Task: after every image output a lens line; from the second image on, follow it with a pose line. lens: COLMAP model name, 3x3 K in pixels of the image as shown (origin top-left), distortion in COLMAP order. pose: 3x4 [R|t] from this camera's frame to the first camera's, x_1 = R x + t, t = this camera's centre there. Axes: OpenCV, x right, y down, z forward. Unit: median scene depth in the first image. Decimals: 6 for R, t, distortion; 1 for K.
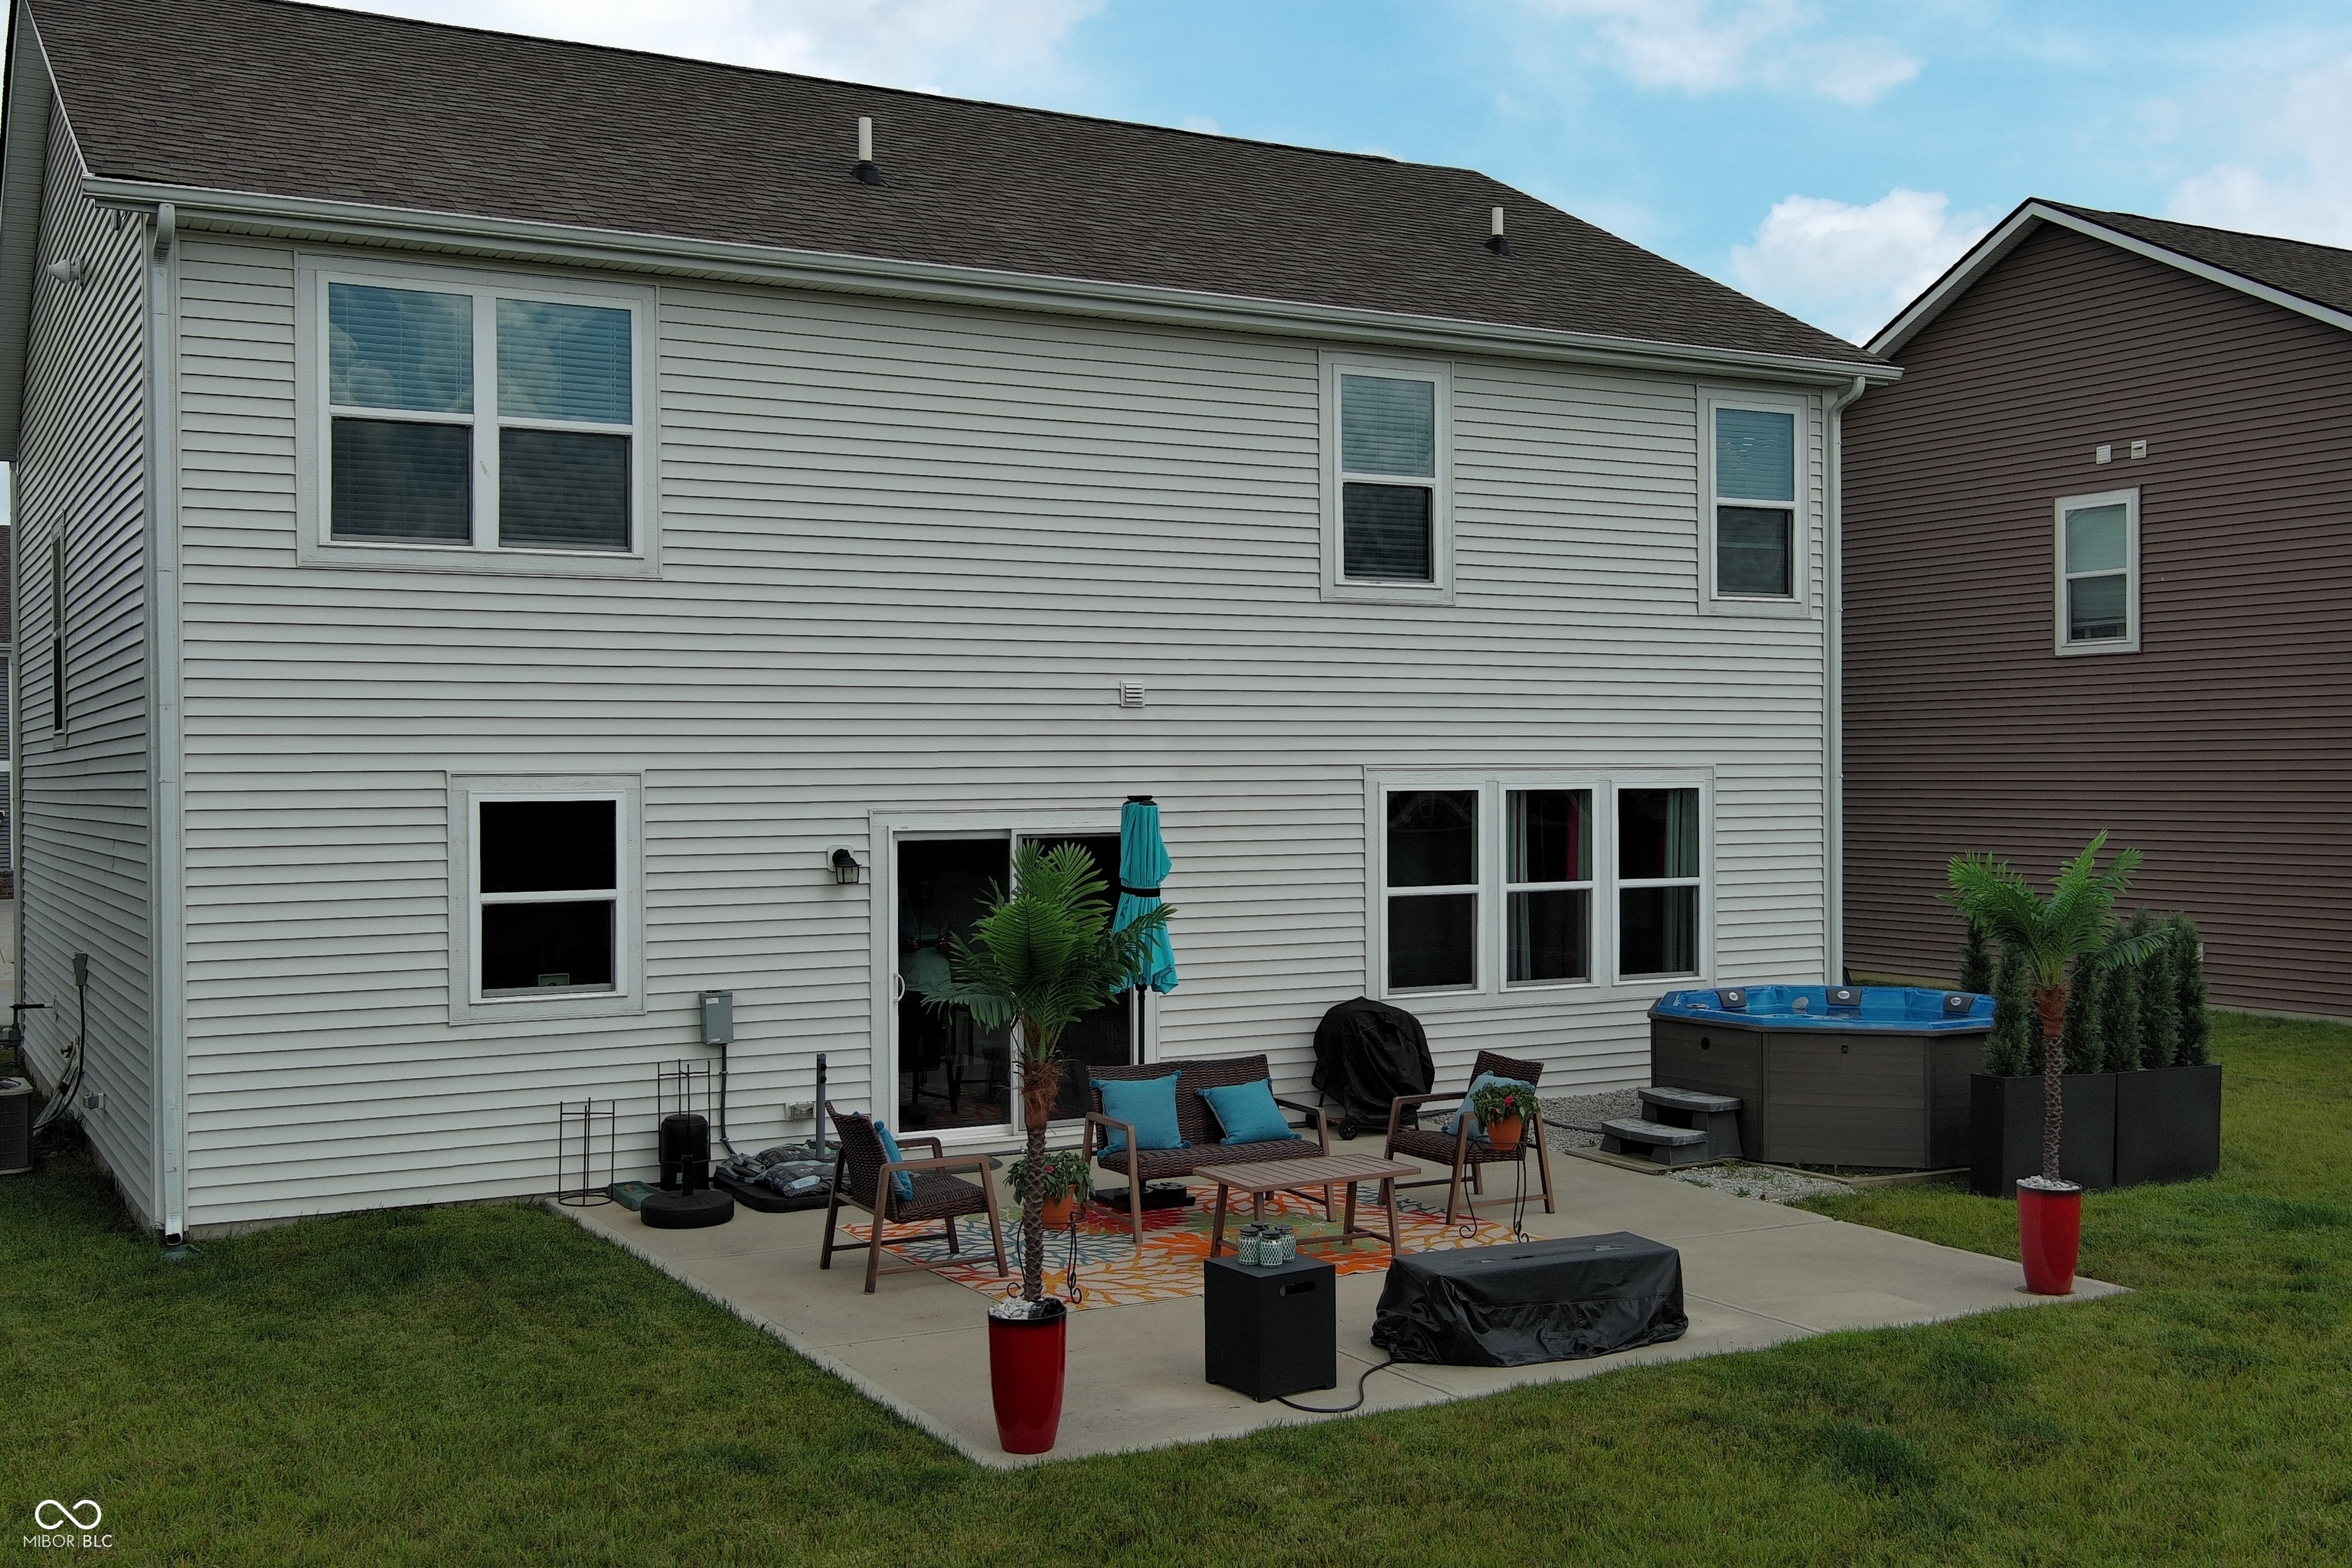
lens RADIAL K [[2368.5, 0, 1182.3], [0, 2368.5, 829.0], [0, 0, 1]] dist [0.000465, 0.000000]
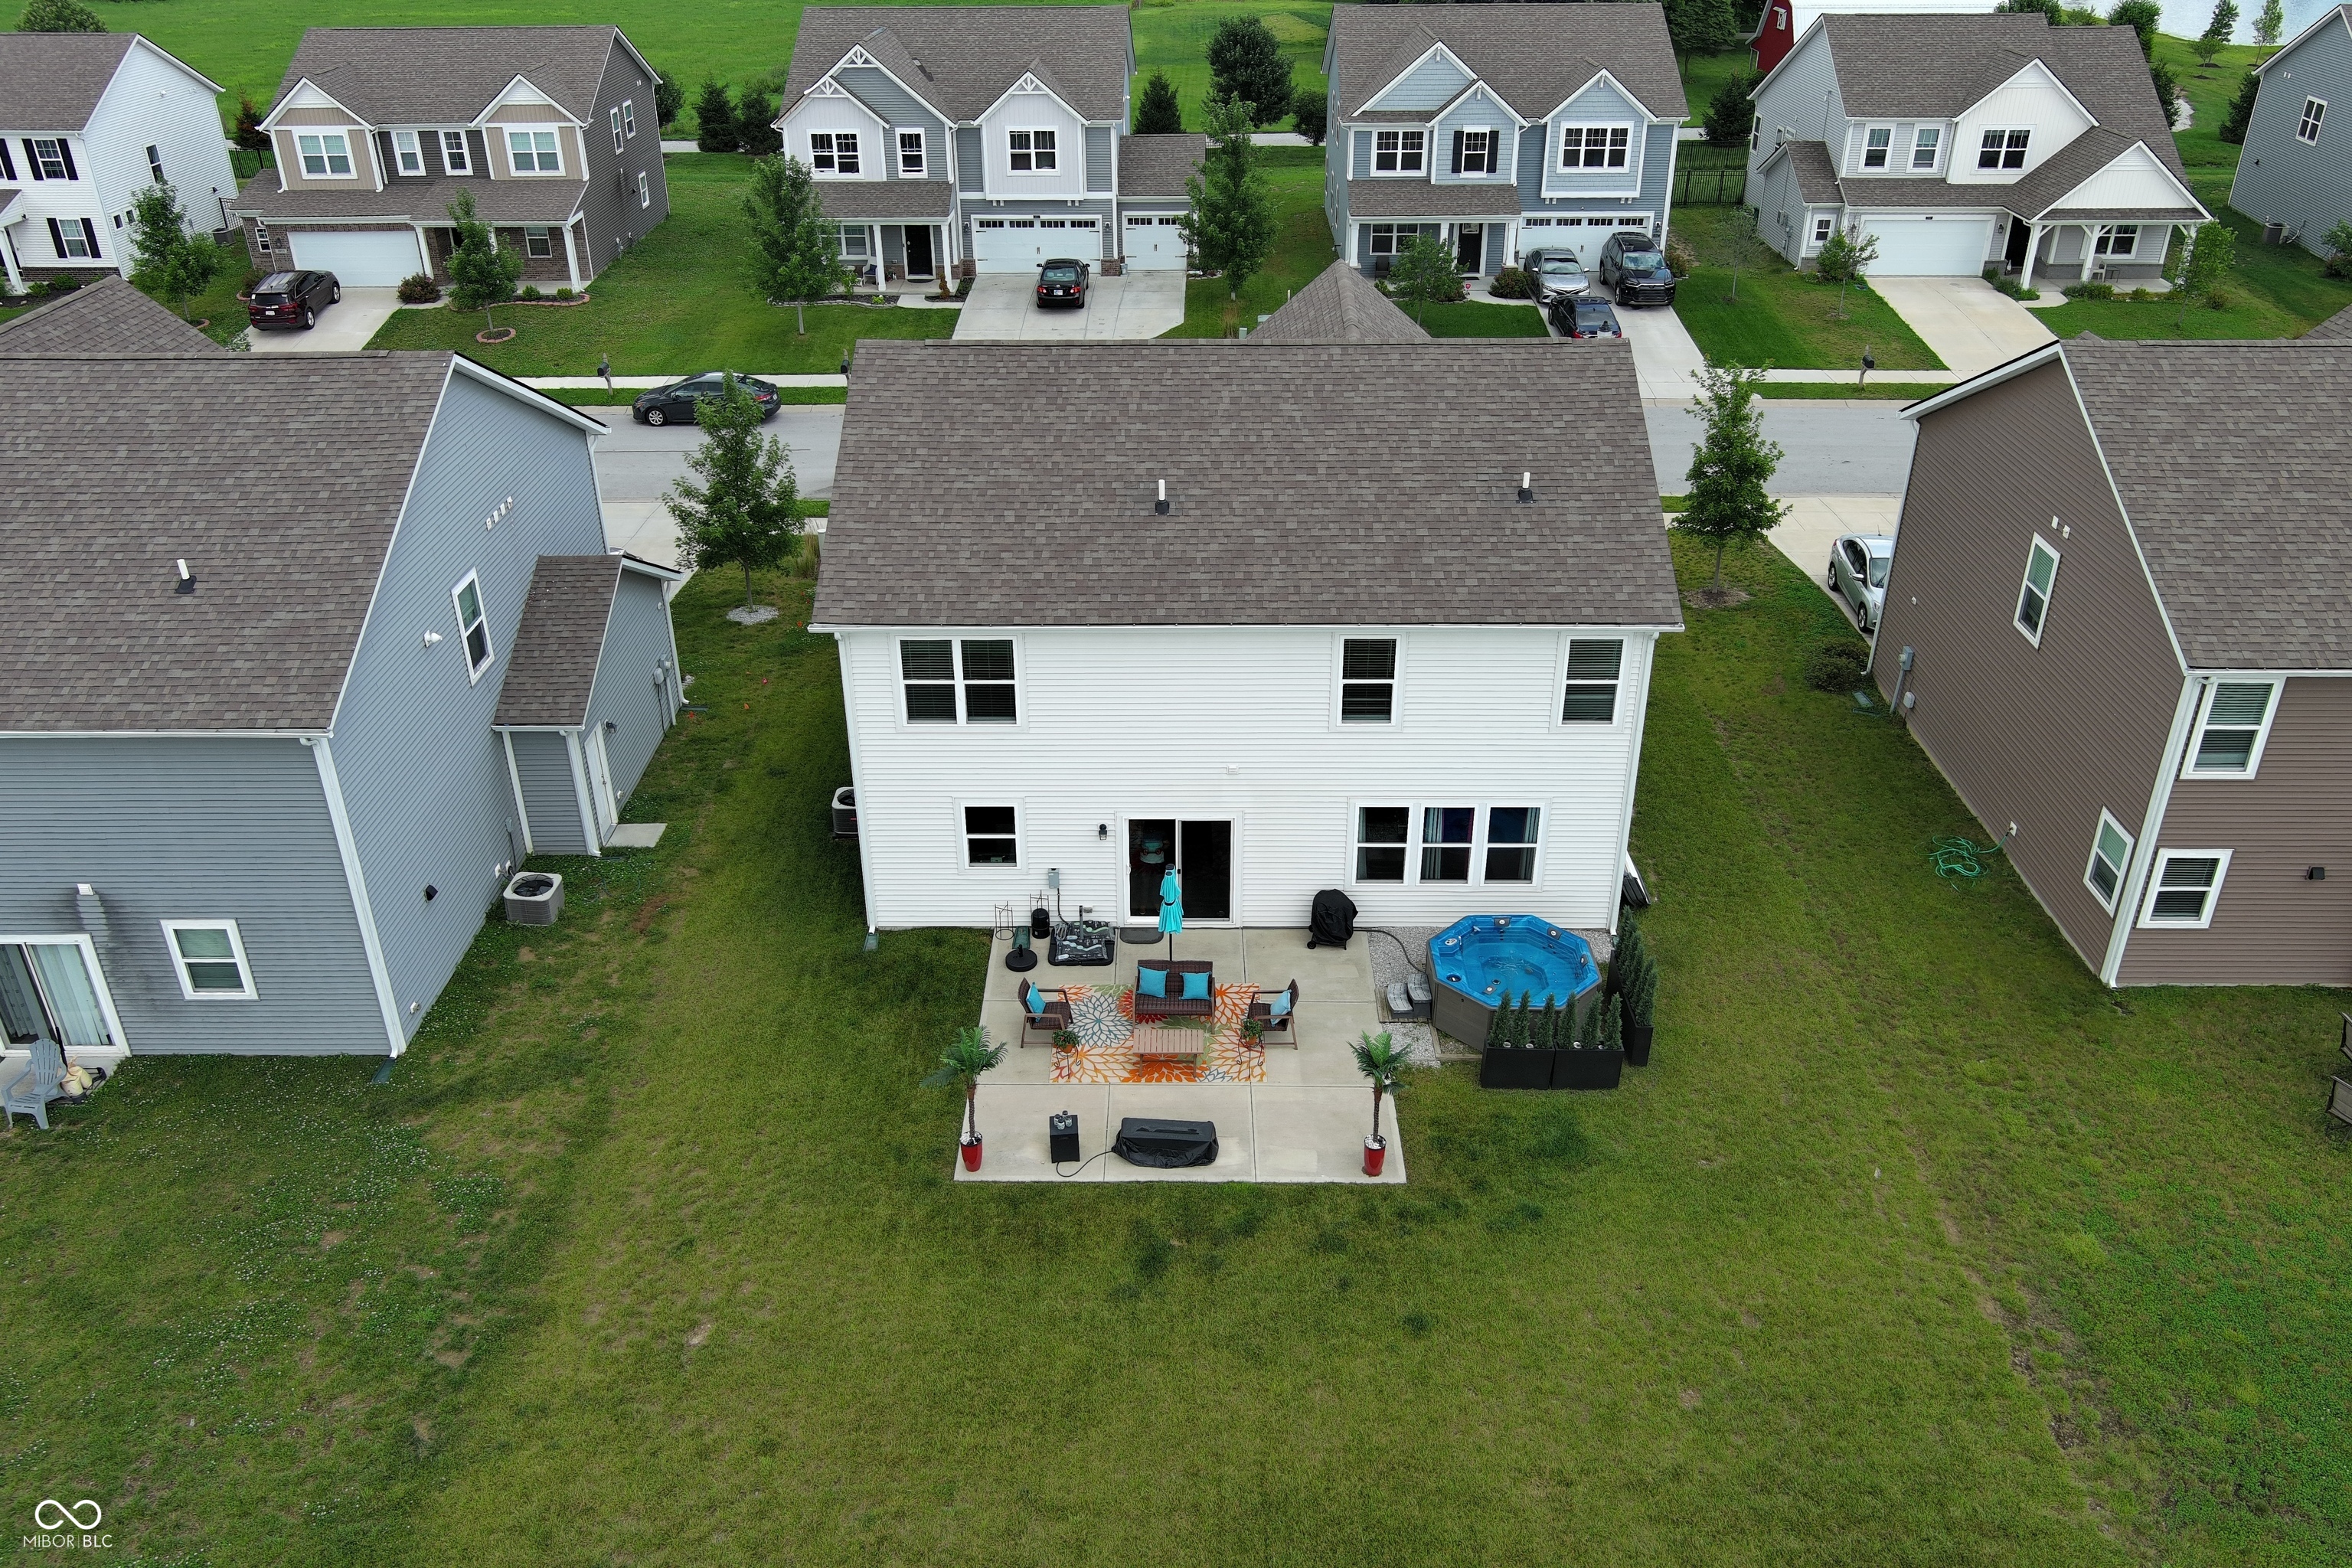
lens RADIAL K [[1812.1, 0, 1181.5], [0, 1812.1, 782.1], [0, 0, 1]] dist [0.004160, -0.011141]
pose [[0.866007, 0.241877, -0.437639, 0.735059], [-0.013282, 0.886039, 0.463420, -0.889814], [0.499856, -0.395513, 0.770528, -0.431627]]
